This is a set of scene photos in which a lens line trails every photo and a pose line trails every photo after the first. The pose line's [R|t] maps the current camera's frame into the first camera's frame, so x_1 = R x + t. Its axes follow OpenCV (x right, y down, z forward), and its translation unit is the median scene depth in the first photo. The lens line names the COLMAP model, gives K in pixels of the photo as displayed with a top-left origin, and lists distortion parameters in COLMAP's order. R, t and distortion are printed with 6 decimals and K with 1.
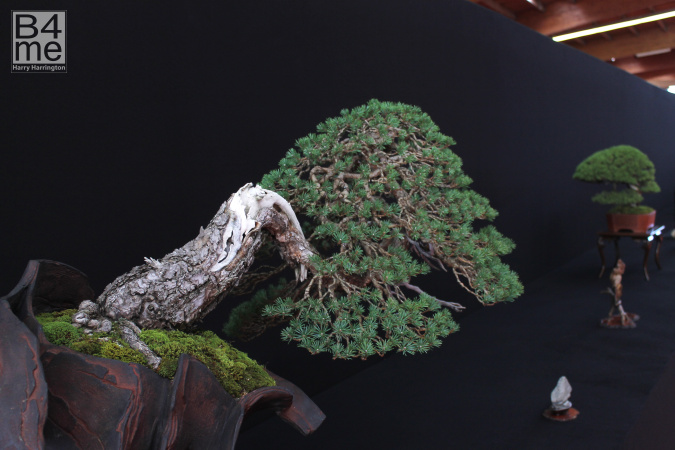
lens RADIAL K [[752.7, 0, 337.7], [0, 752.7, 225.8], [0, 0, 1]] dist [0.021914, 0.000000]
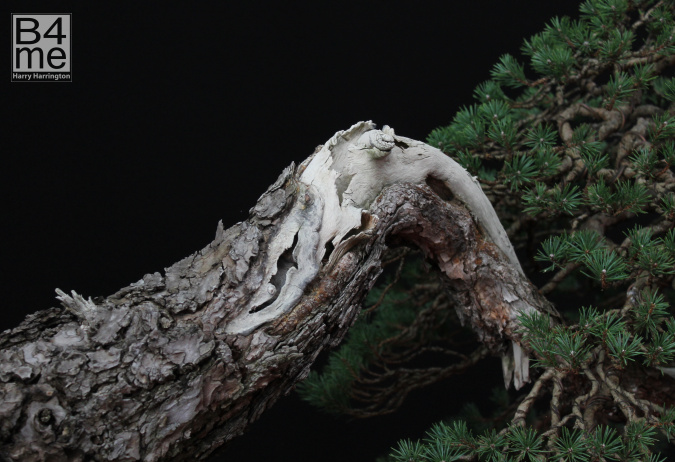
lens RADIAL K [[1389.7, 0, 336.9], [0, 1389.7, 229.7], [0, 0, 1]] dist [0.048853, 0.000000]
pose [[0.952721, 0.001979, -0.303839, 0.092399], [-0.027103, 0.996546, -0.078493, 0.059172], [0.302635, 0.083017, 0.949484, 0.335031]]
